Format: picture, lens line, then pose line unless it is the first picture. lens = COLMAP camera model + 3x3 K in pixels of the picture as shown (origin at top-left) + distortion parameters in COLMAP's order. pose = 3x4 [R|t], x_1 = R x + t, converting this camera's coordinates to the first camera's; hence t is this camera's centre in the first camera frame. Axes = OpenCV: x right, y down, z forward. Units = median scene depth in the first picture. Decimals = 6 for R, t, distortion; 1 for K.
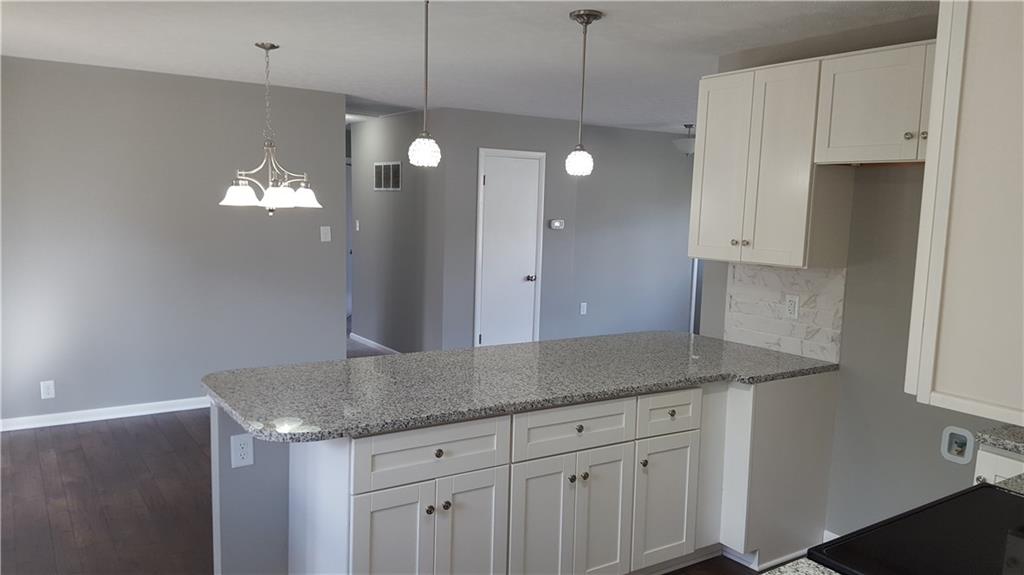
lens RADIAL K [[755.3, 0, 518.5], [0, 755.3, 289.7], [0, 0, 1]] dist [0.106205, 0.000388]
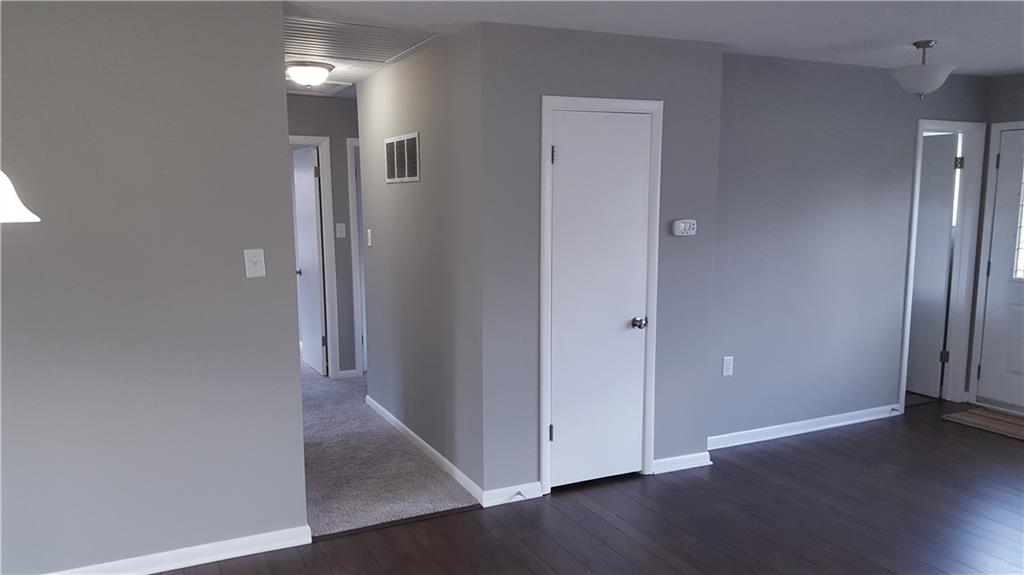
lens RADIAL K [[755.3, 0, 501.7], [0, 755.3, 295.6], [0, 0, 1]] dist [0.106205, 0.000388]
pose [[0.989588, -0.016113, -0.143023, -0.003813], [0.017155, 0.999835, 0.006053, -0.040552], [0.142902, -0.008443, 0.989701, 0.405235]]
